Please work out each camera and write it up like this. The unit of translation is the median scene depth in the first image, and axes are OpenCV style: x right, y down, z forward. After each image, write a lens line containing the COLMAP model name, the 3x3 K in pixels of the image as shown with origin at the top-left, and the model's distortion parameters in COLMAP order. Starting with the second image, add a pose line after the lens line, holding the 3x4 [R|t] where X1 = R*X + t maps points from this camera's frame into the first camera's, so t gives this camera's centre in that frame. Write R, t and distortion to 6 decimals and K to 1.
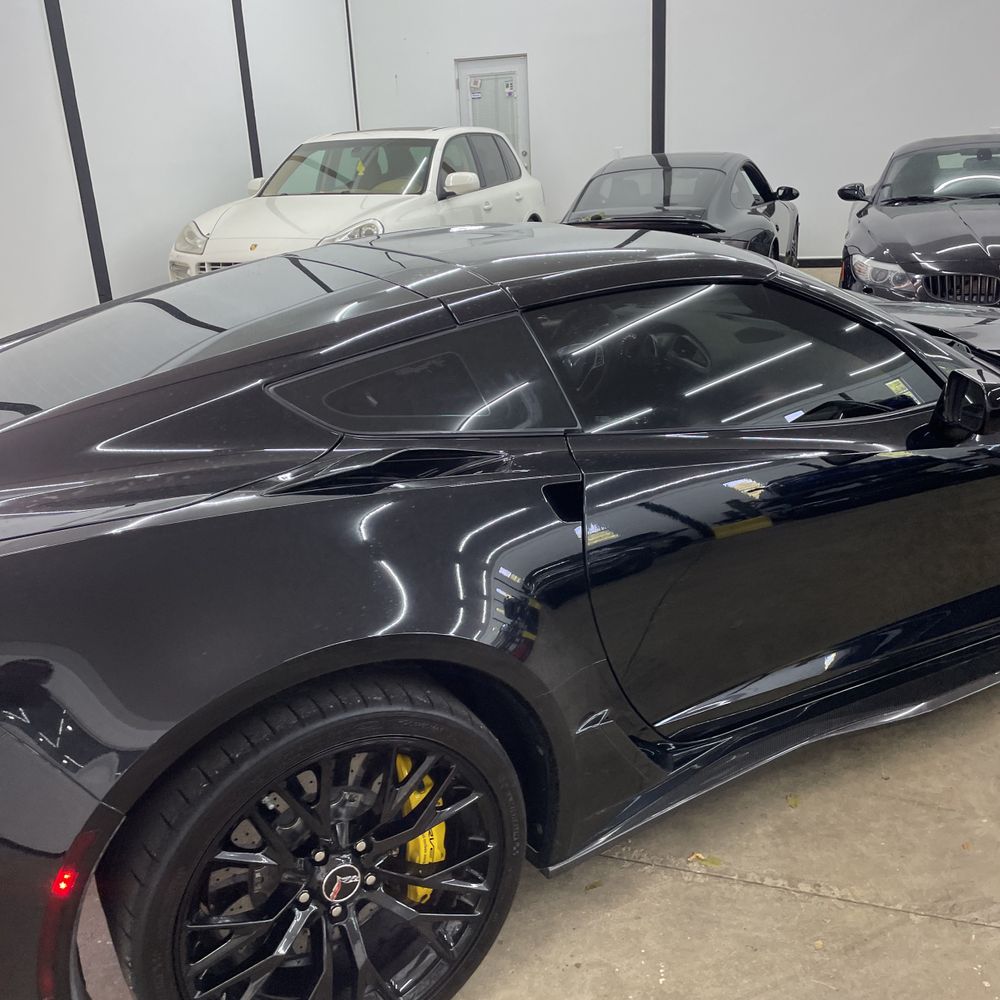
lens RADIAL K [[1010.8, 0, 493.7], [0, 1010.8, 487.3], [0, 0, 1]] dist [0.082568, -0.118003]
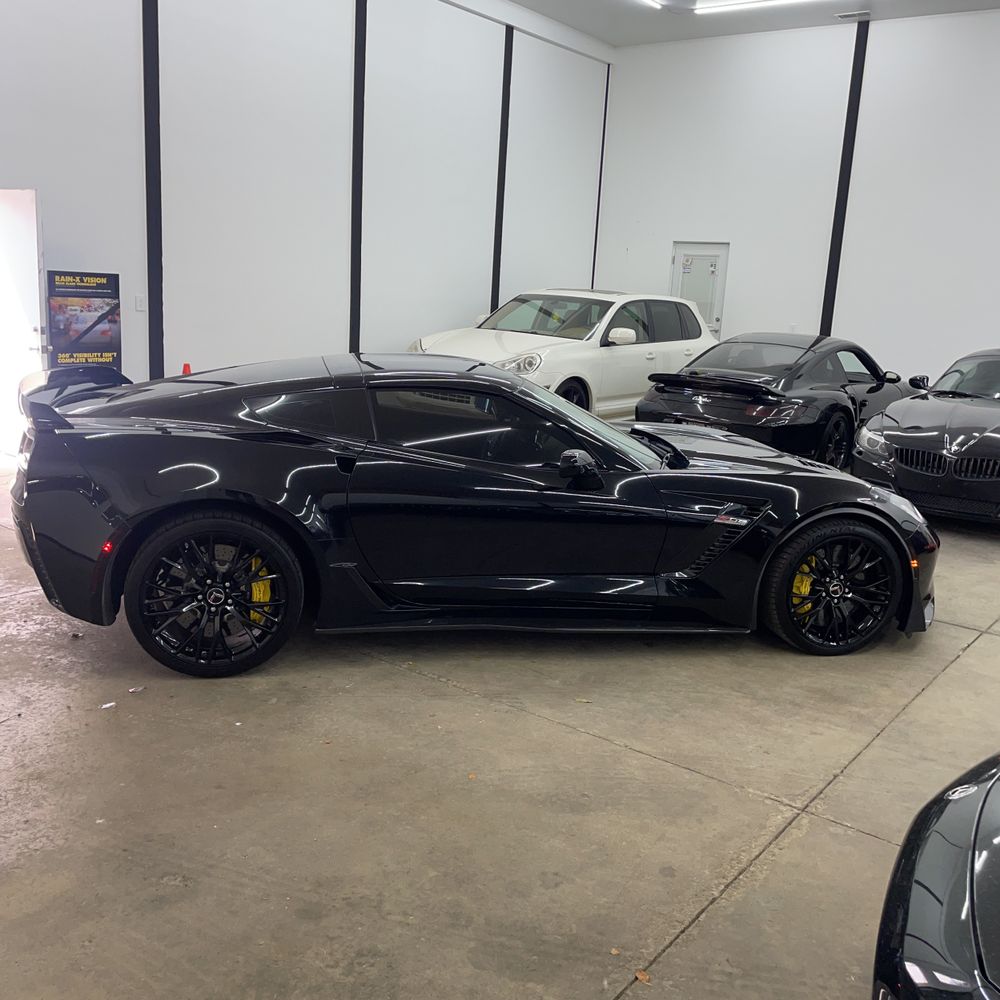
lens RADIAL K [[996.6, 0, 528.7], [0, 996.6, 482.2], [0, 0, 1]] dist [0.112948, -0.152277]
pose [[0.950322, 0.160822, -0.266504, 0.227789], [-0.195077, 0.974899, -0.107318, 0.045096], [0.242555, 0.153975, 0.957841, -0.230888]]
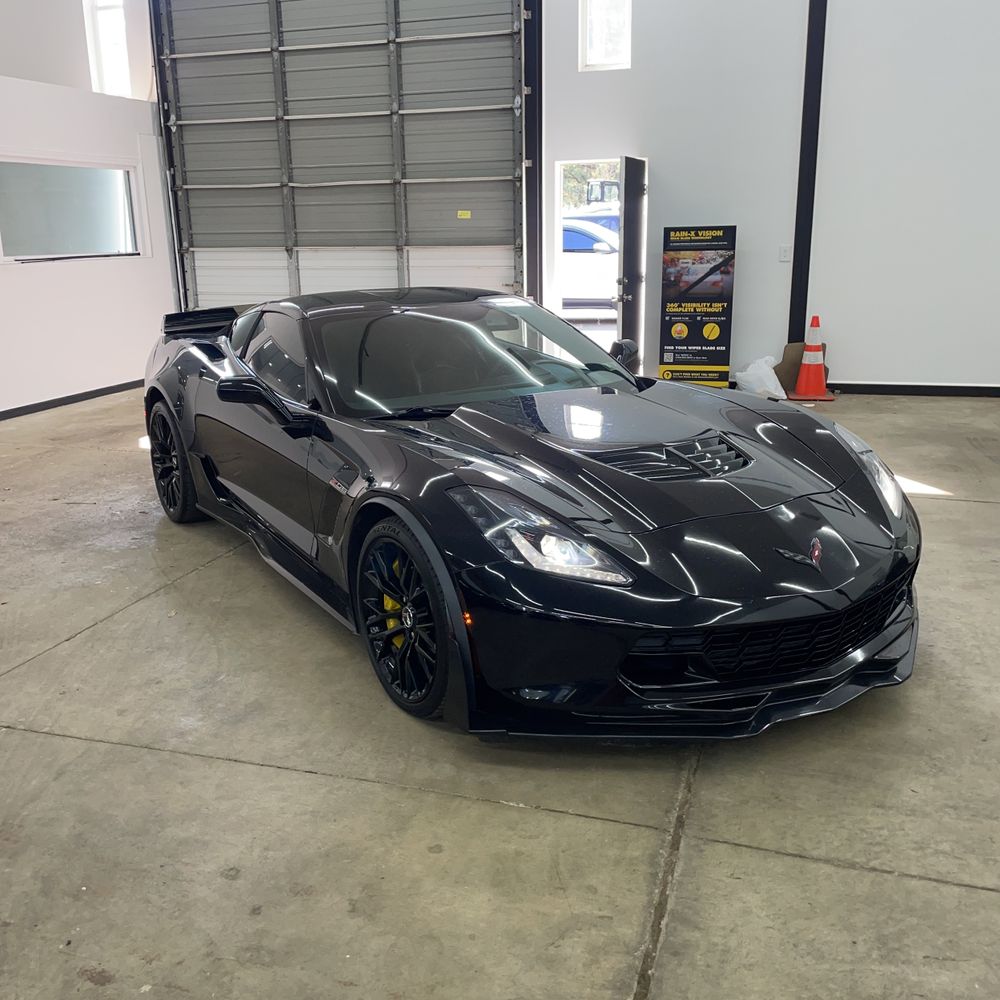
lens RADIAL K [[1003.6, 0, 505.9], [0, 1003.6, 481.8], [0, 0, 1]] dist [0.079884, -0.130062]
pose [[0.035943, 0.283221, -0.958381, 0.582638], [-0.305149, 0.916310, 0.259344, -0.138670], [0.951626, 0.283128, 0.119359, 0.322956]]
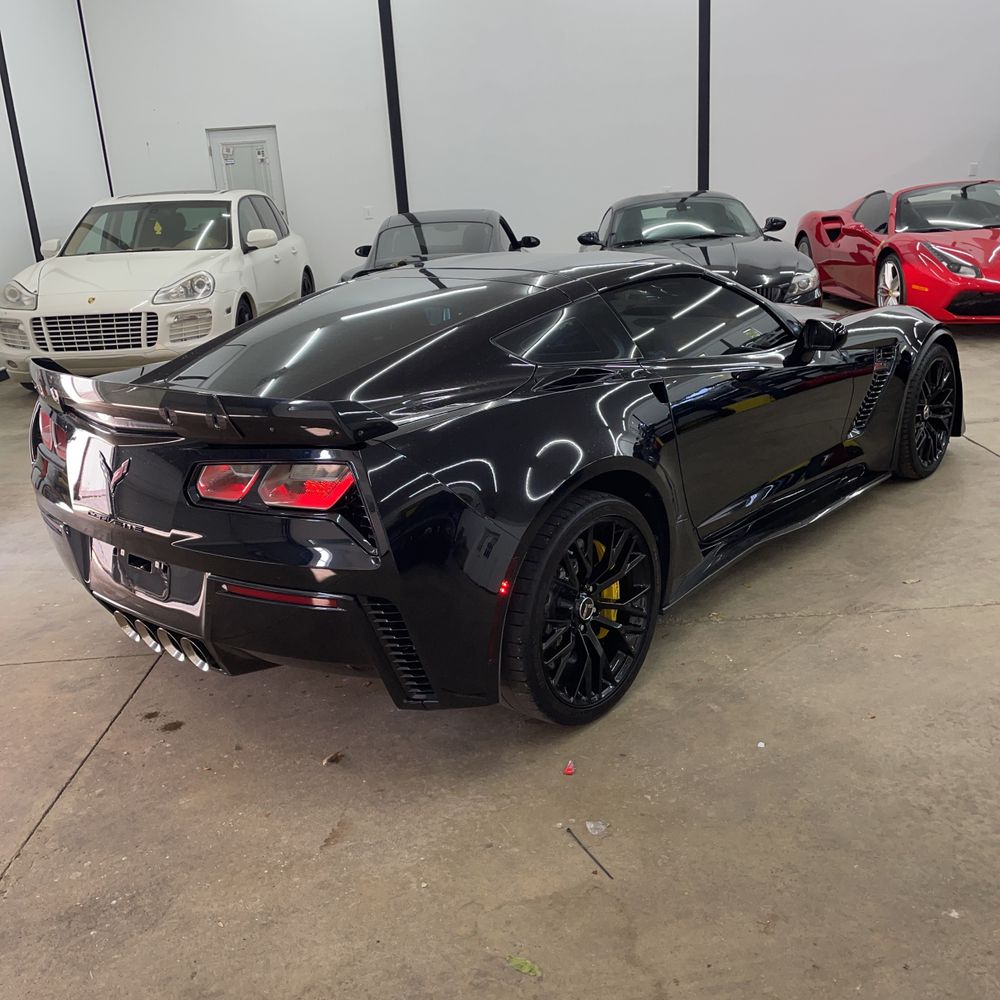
lens RADIAL K [[1003.6, 0, 505.9], [0, 1003.6, 481.8], [0, 0, 1]] dist [0.079884, -0.130062]
pose [[0.943593, -0.102810, 0.314742, -0.156316], [0.121038, 0.991886, -0.038872, 0.042855], [-0.308192, 0.074775, 0.948381, -0.119750]]
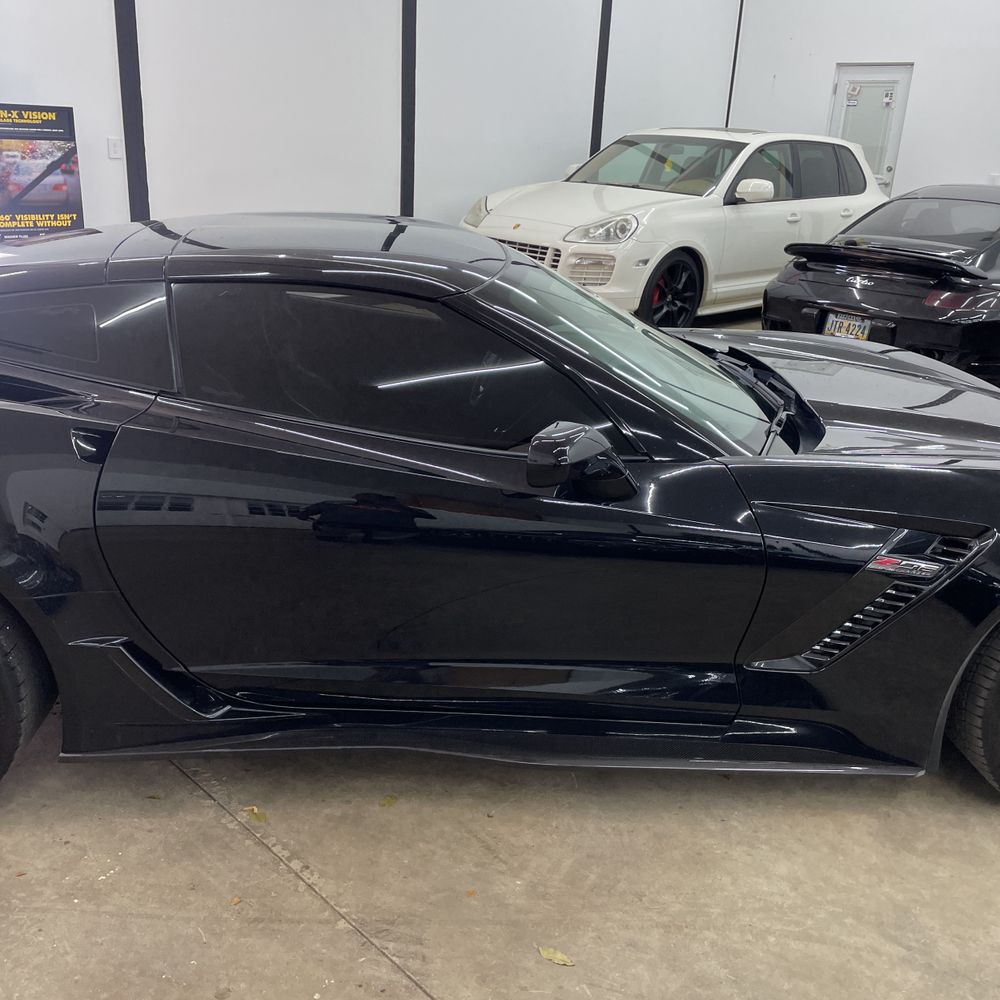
lens RADIAL K [[1003.2, 0, 504.0], [0, 1003.2, 499.8], [0, 0, 1]] dist [0.066552, -0.087336]
pose [[0.892689, 0.238745, -0.382240, 0.195174], [-0.230143, 0.970720, 0.068827, -0.023839], [0.387480, 0.026529, 0.921496, 0.025543]]
